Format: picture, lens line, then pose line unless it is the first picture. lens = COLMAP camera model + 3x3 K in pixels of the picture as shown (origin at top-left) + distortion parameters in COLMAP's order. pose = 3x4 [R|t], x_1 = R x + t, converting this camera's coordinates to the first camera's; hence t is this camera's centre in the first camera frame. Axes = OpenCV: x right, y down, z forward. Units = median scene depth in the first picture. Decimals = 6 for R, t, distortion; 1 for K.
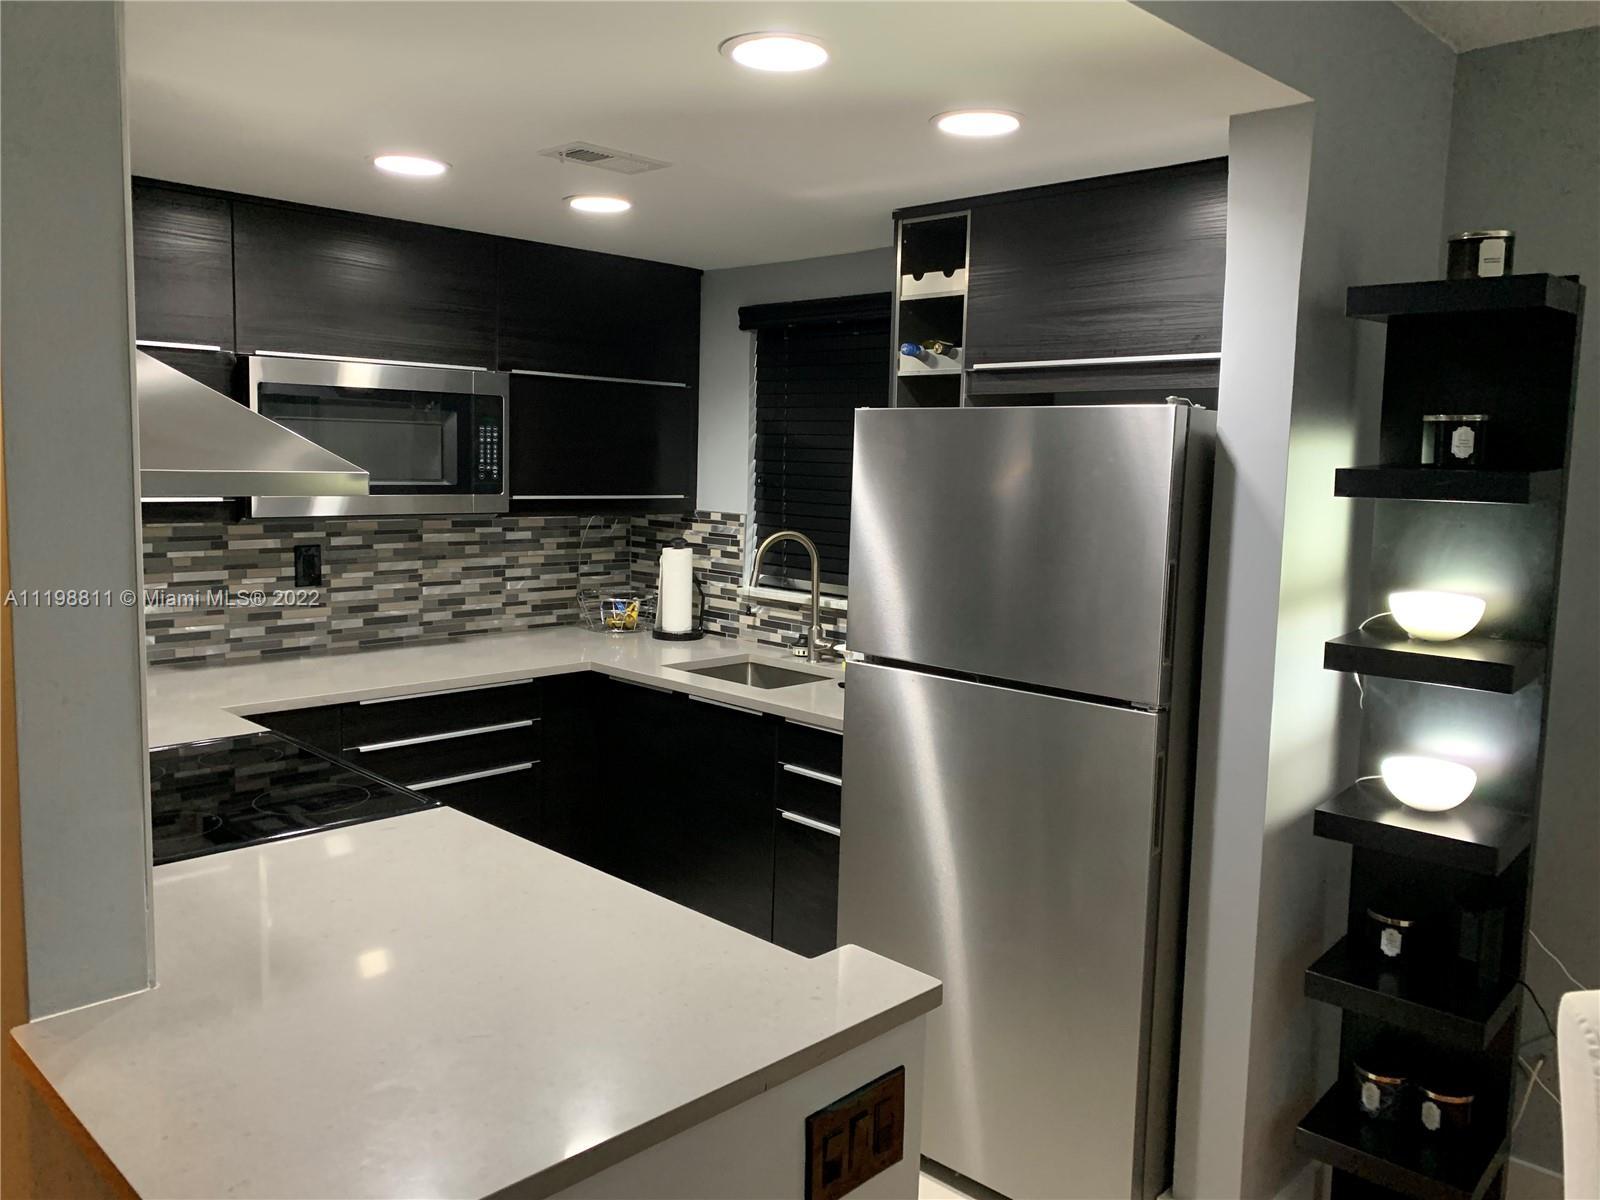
lens RADIAL K [[1231.2, 0, 813.8], [0, 1231.2, 625.2], [0, 0, 1]] dist [0.016425, -0.038856]
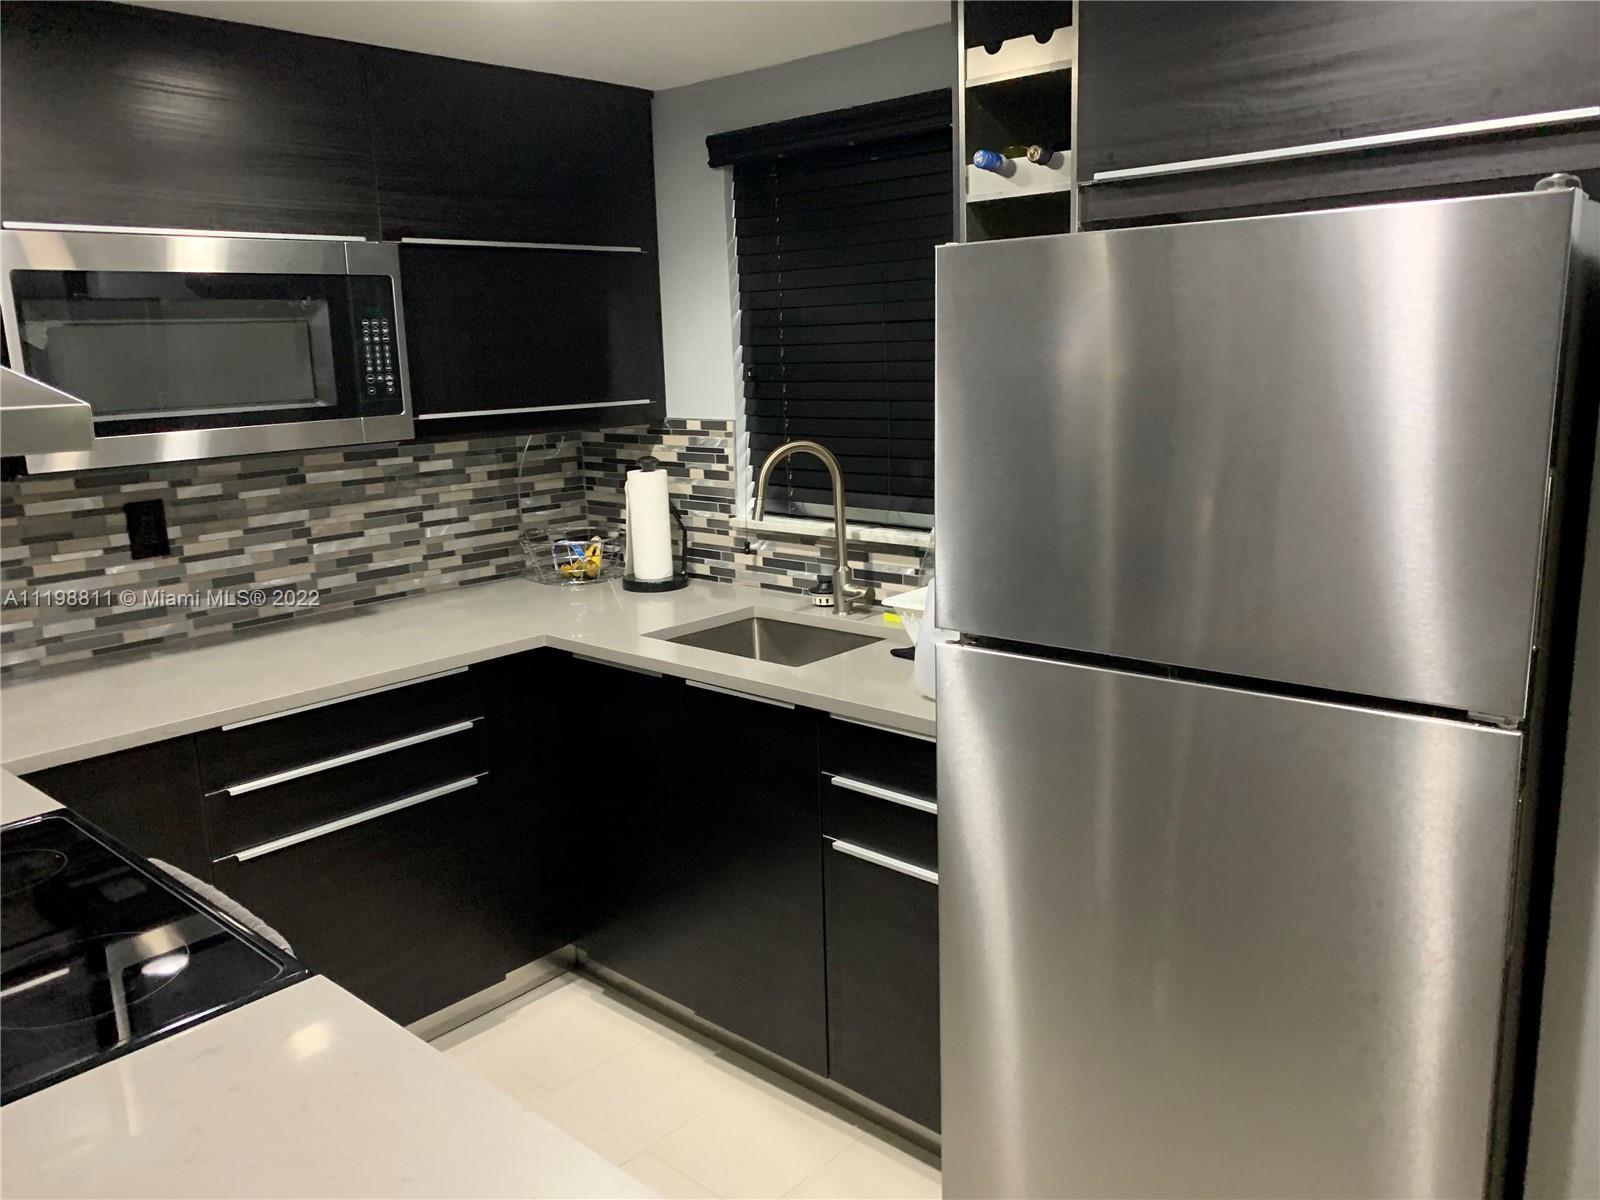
lens RADIAL K [[1231.2, 0, 796.4], [0, 1231.2, 627.3], [0, 0, 1]] dist [0.016425, -0.038856]
pose [[0.997624, -0.065492, 0.021390, -0.044778], [0.063332, 0.993965, 0.089564, -0.030920], [-0.027127, -0.087997, 0.995751, 0.251768]]
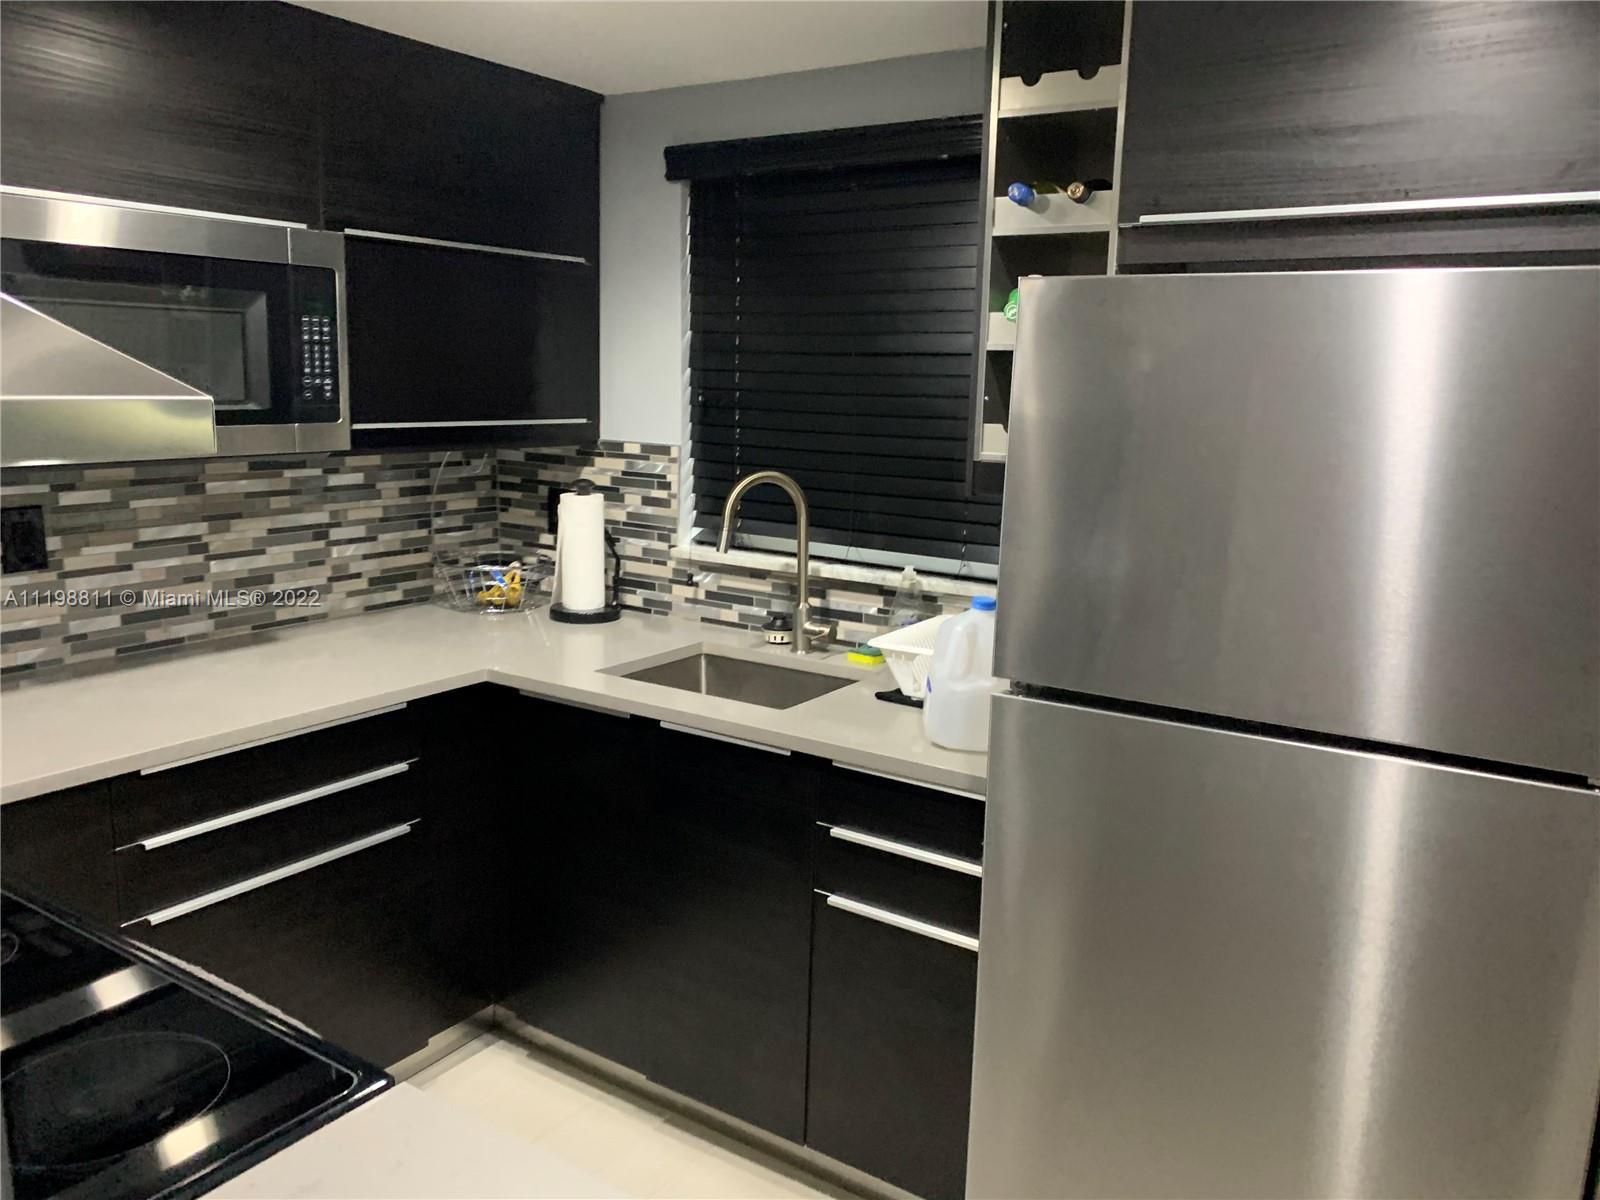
lens RADIAL K [[1231.2, 0, 792.1], [0, 1231.2, 631.4], [0, 0, 1]] dist [0.016425, -0.038856]
pose [[0.982831, -0.041270, 0.179834, -0.133890], [0.027574, 0.996572, 0.078003, -0.038570], [-0.182437, -0.071705, 0.980599, 0.294644]]
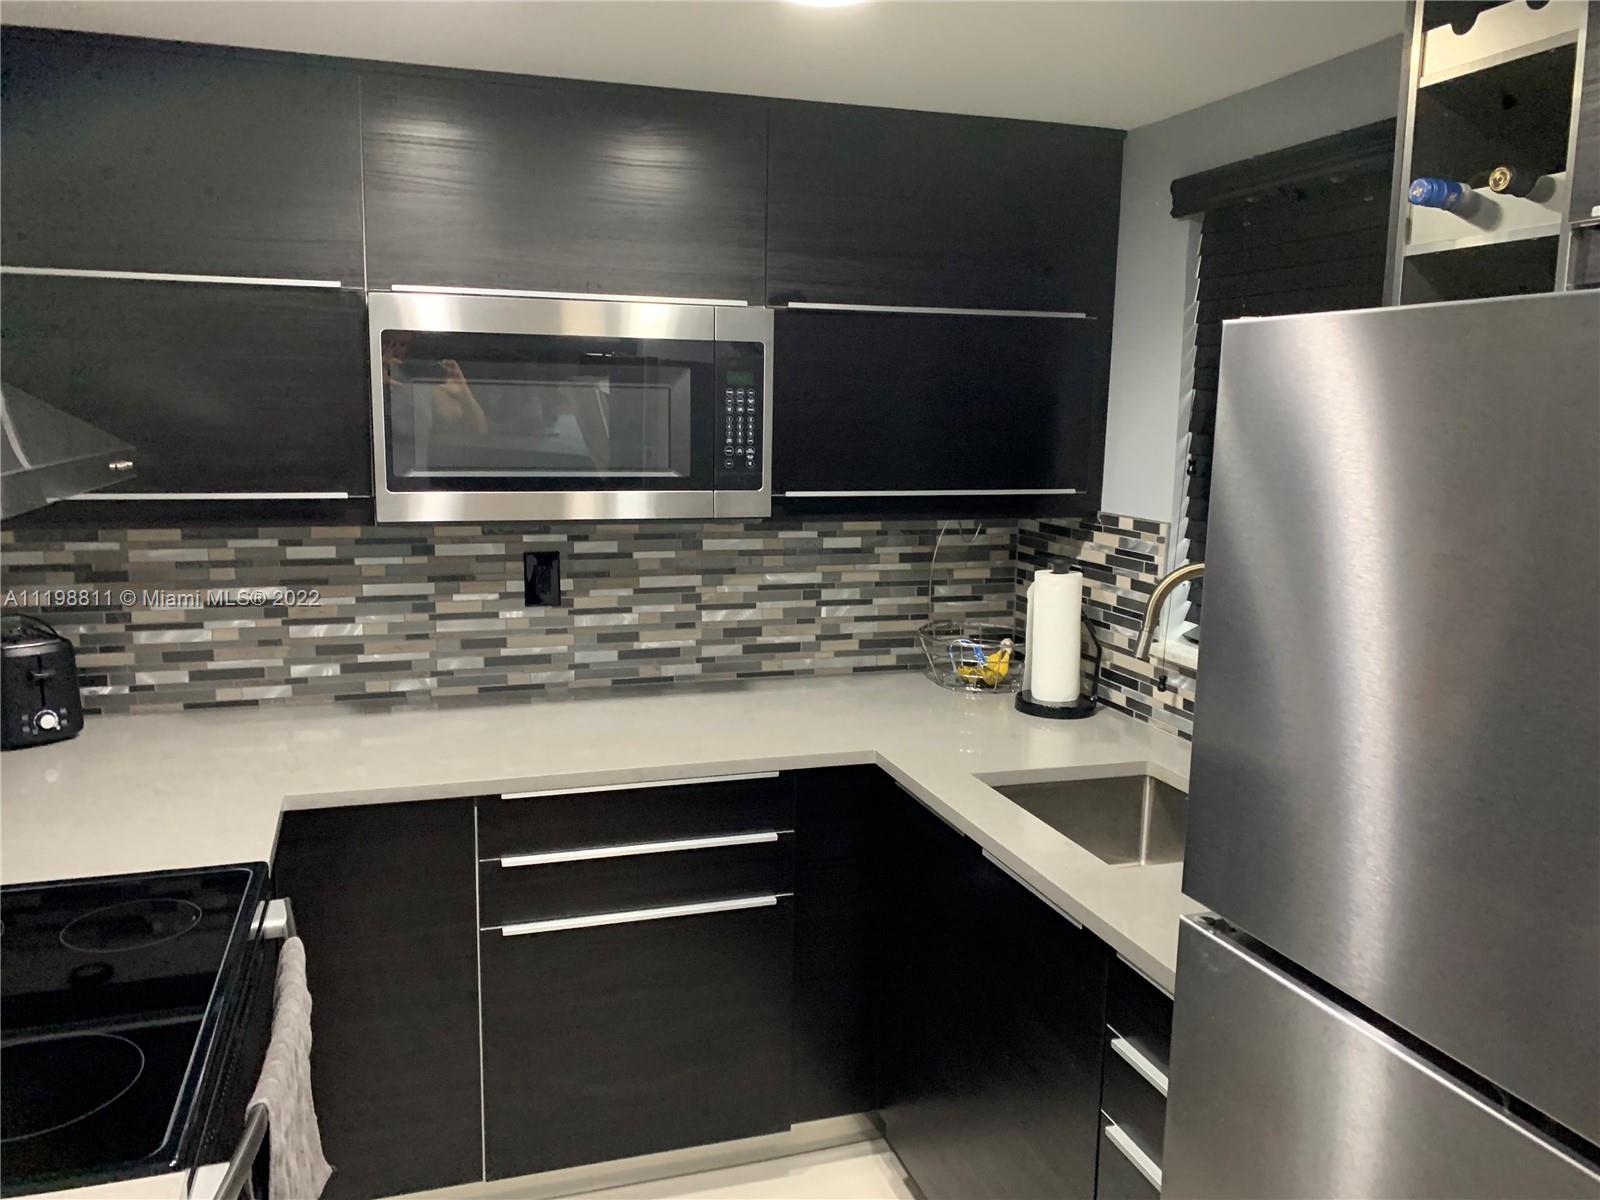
lens RADIAL K [[1231.2, 0, 758.6], [0, 1231.2, 588.1], [0, 0, 1]] dist [0.016425, -0.038856]
pose [[0.869983, 0.055877, -0.489906, 0.073603], [-0.055681, 0.998336, 0.014987, -0.060257], [0.489928, 0.014240, 0.871646, 0.399312]]
